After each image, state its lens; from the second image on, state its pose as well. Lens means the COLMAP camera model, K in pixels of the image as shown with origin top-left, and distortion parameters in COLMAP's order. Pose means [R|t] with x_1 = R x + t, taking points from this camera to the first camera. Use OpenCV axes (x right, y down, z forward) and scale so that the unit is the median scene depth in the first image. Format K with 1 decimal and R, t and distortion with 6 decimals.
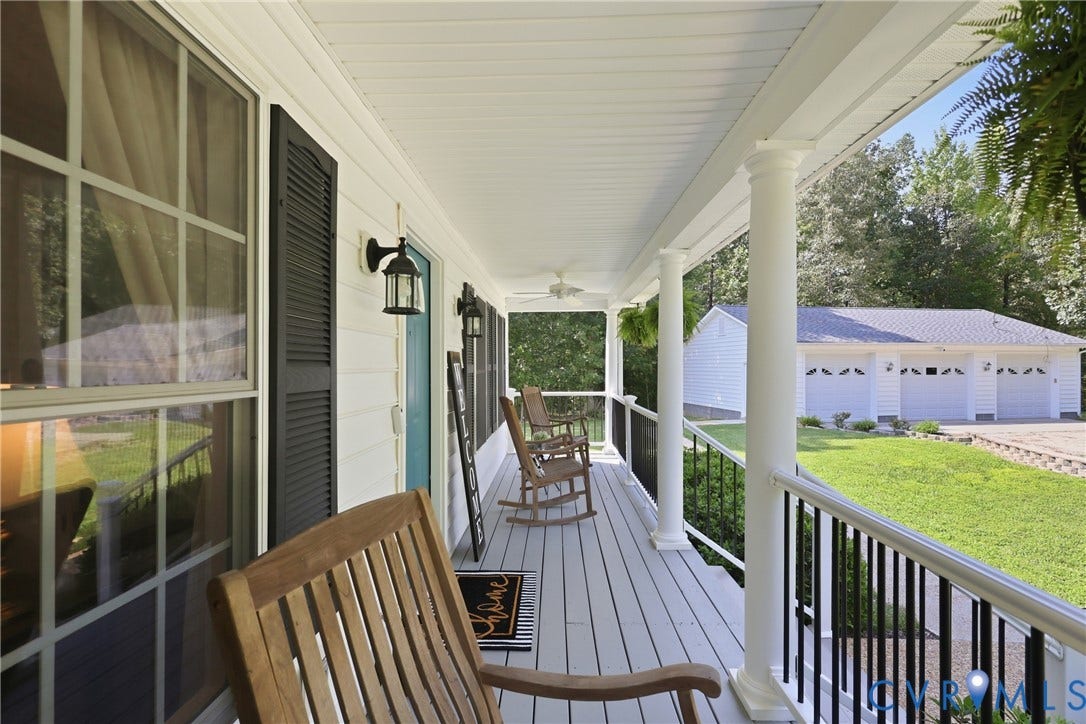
lens RADIAL K [[505.9, 0, 540.7], [0, 505.9, 363.7], [0, 0, 1]] dist [-0.001083, 0.000827]
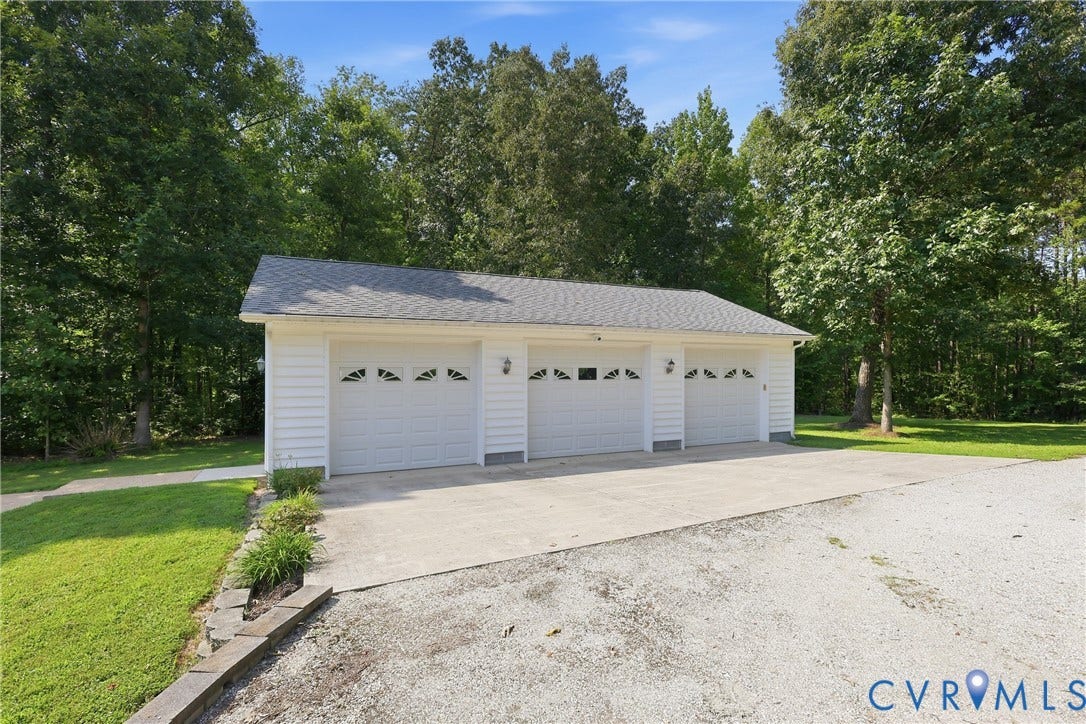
lens RADIAL K [[505.9, 0, 544.1], [0, 505.9, 365.1], [0, 0, 1]] dist [-0.001083, 0.000827]
pose [[0.964336, 0.003708, 0.264655, 0.556487], [-0.003782, 0.999993, -0.000230, 0.004414], [-0.264654, -0.000779, 0.964343, 0.422715]]
